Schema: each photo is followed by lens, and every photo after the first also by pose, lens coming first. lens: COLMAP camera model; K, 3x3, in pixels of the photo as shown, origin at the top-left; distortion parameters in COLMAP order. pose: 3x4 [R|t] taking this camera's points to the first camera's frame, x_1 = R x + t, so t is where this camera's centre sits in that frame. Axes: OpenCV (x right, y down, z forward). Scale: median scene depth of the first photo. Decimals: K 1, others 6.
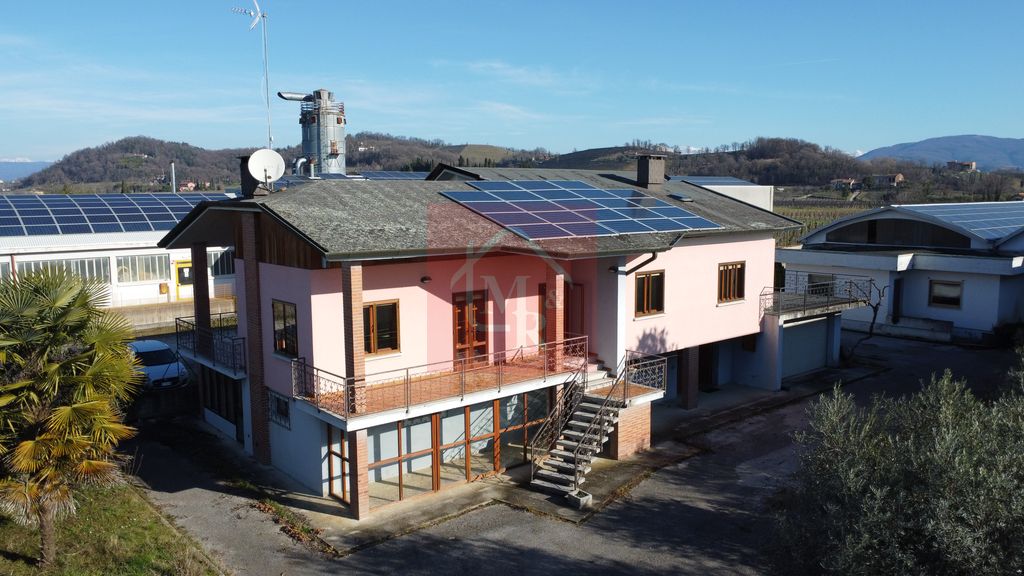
lens RADIAL K [[763.0, 0, 512.3], [0, 763.0, 287.3], [0, 0, 1]] dist [0.006193, -0.001219]
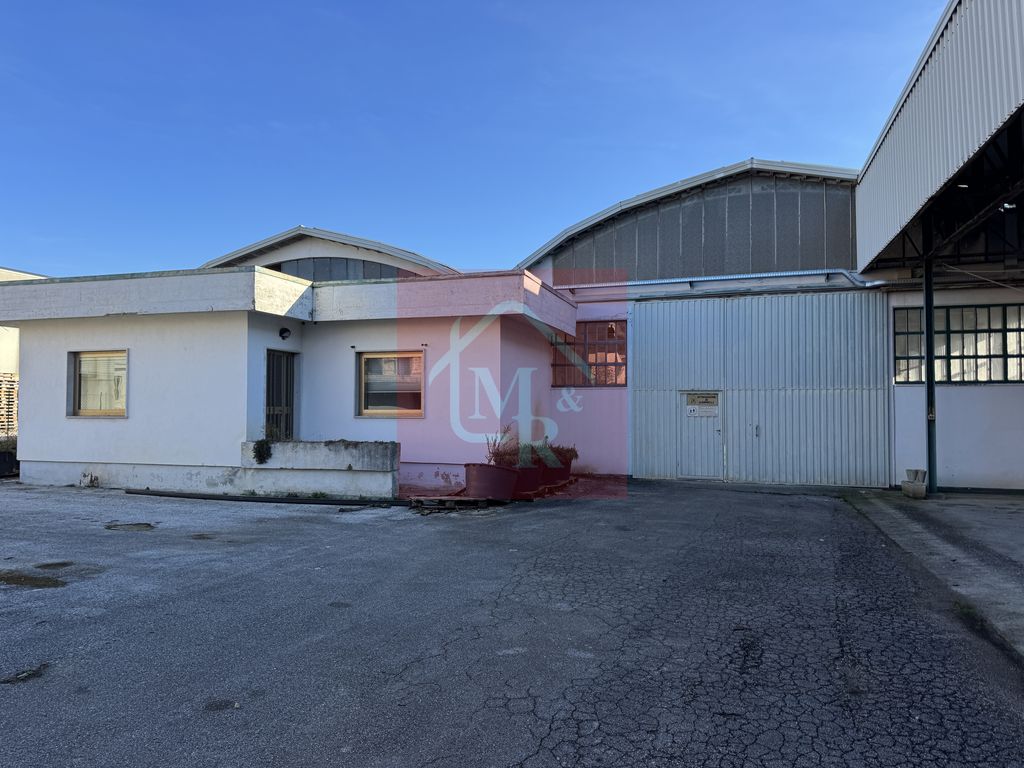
lens RADIAL K [[717.9, 0, 512.0], [0, 717.9, 384.0], [0, 0, 1]] dist [0.134158, -0.205219]
pose [[0.850239, 0.023059, 0.525892, 0.746252], [0.055271, 0.989607, -0.132751, 0.112645], [-0.523487, 0.141936, 0.840128, 1.145211]]
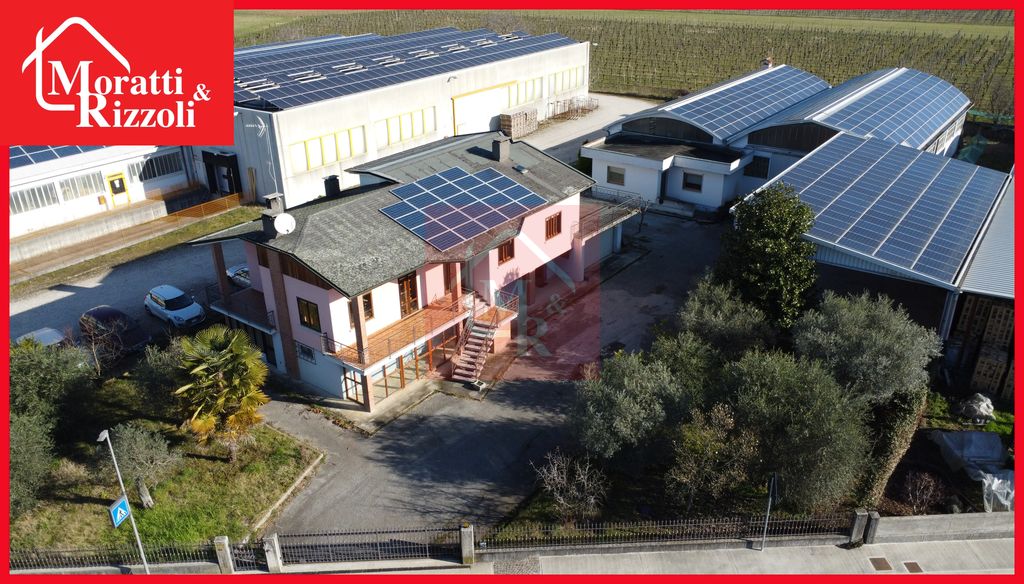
lens RADIAL K [[752.4, 0, 510.6], [0, 752.4, 292.3], [0, 0, 1]] dist [0.000051, 0.001350]
pose [[0.975921, -0.100434, 0.193627, -0.155492], [0.033969, 0.946838, 0.319913, -0.478693], [-0.215463, -0.305632, 0.927451, -0.626432]]
